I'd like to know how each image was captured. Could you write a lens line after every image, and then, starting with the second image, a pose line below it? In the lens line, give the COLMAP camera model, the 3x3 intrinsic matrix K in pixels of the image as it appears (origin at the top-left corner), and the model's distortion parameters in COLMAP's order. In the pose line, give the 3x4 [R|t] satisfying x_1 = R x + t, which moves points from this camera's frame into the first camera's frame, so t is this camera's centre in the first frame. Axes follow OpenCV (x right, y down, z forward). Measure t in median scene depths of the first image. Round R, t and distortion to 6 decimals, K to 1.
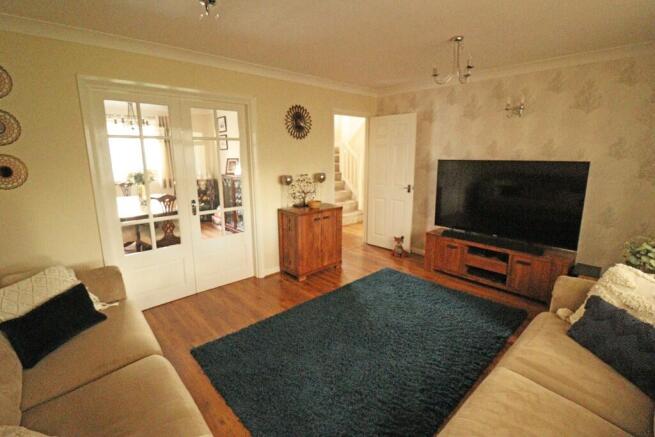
lens RADIAL K [[304.3, 0, 326.9], [0, 304.3, 211.8], [0, 0, 1]] dist [-0.008332, -0.001305]
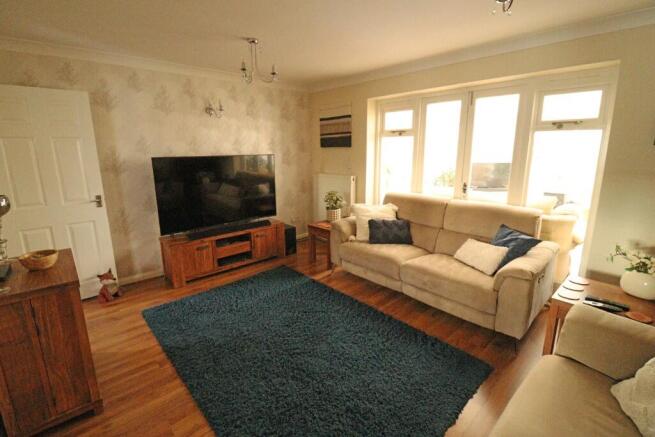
lens RADIAL K [[304.3, 0, 326.9], [0, 304.3, 211.8], [0, 0, 1]] dist [-0.008332, -0.001305]
pose [[0.006511, -0.203269, 0.979101, -0.494625], [0.194797, 0.960622, 0.198137, -0.106054], [-0.980822, 0.189436, 0.045851, 0.551731]]
